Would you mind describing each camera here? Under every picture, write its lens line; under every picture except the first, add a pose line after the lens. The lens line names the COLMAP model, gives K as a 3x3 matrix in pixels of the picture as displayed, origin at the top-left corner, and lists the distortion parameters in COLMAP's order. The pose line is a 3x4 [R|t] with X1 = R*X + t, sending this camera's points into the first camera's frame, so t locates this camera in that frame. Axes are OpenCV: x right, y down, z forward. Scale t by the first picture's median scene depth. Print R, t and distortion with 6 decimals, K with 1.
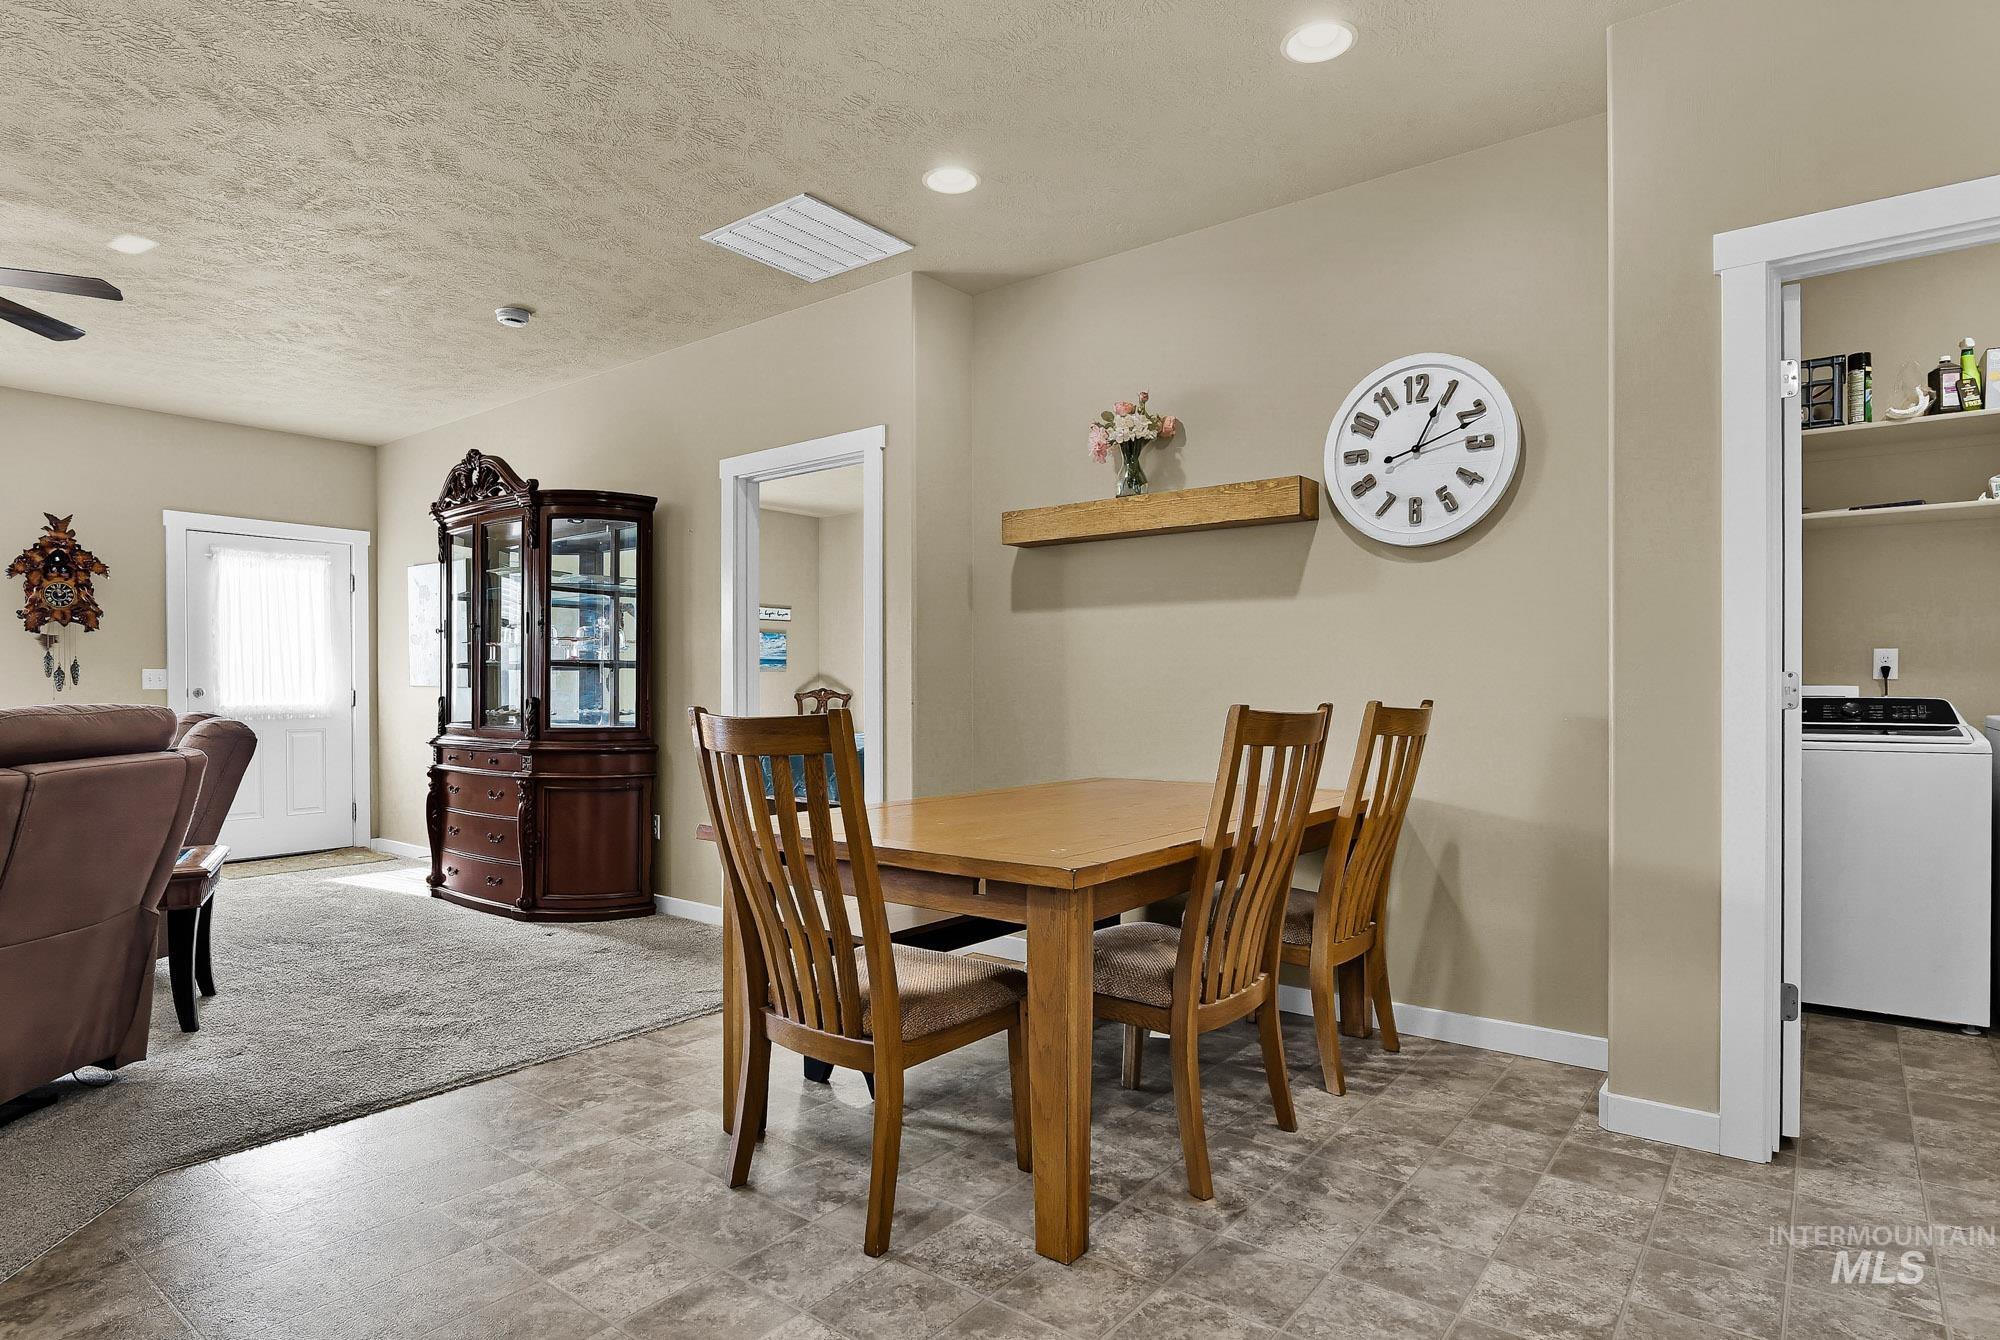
lens RADIAL K [[1042.1, 0, 982.3], [0, 1042.1, 678.6], [0, 0, 1]] dist [-0.011633, -0.006667]
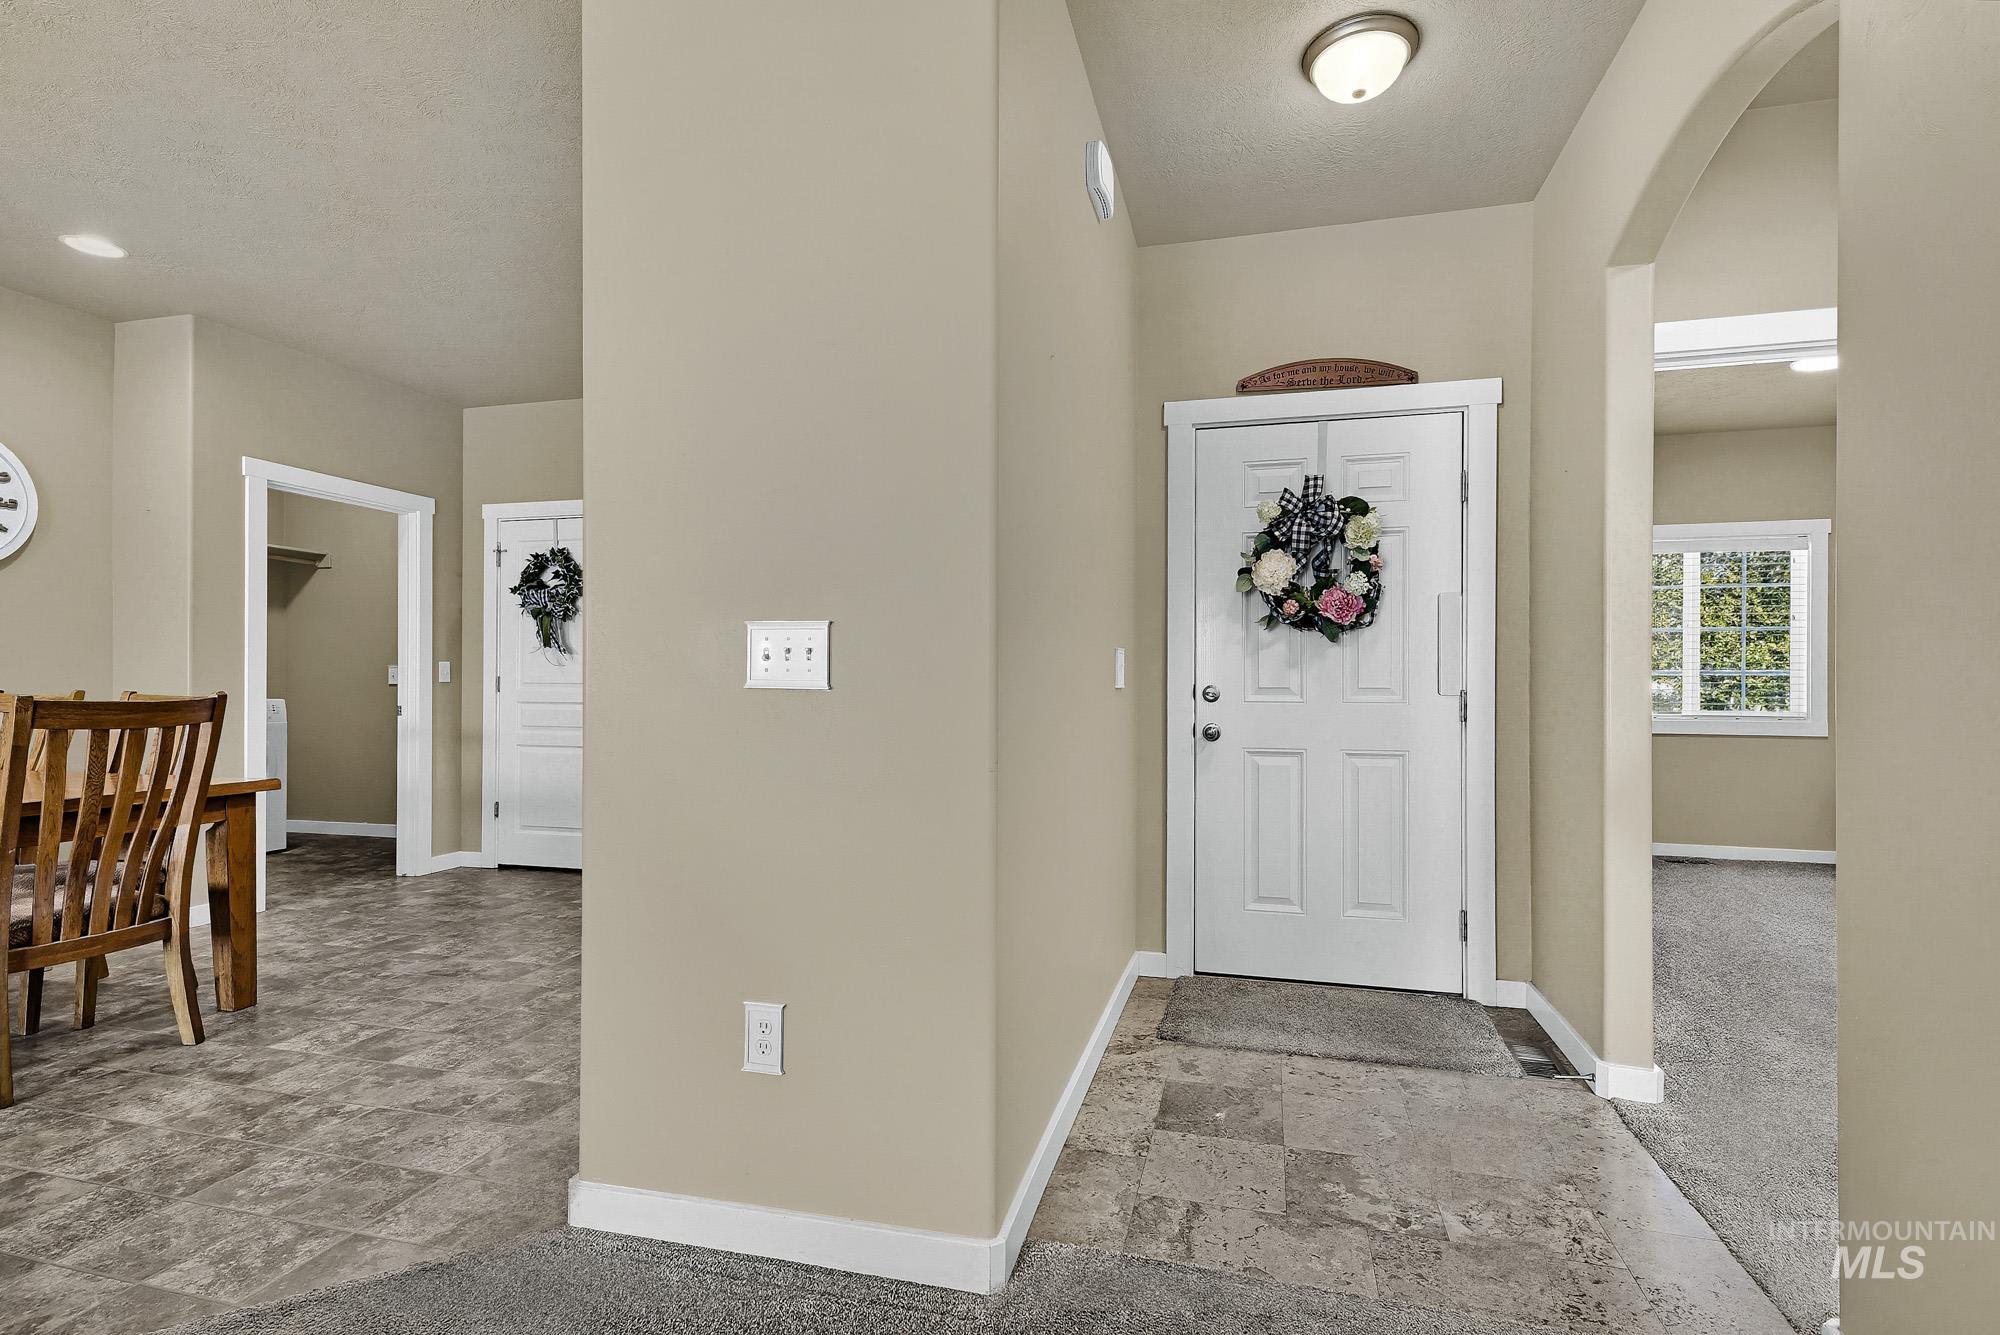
lens RADIAL K [[936.3, 0, 1009.6], [0, 936.3, 688.7], [0, 0, 1]] dist [0.003668, 0.002324]
pose [[-0.391461, -0.002896, 0.920190, -1.165838], [-0.002224, 0.999995, 0.002201, 0.010640], [-0.920192, -0.001185, -0.391466, 0.268258]]
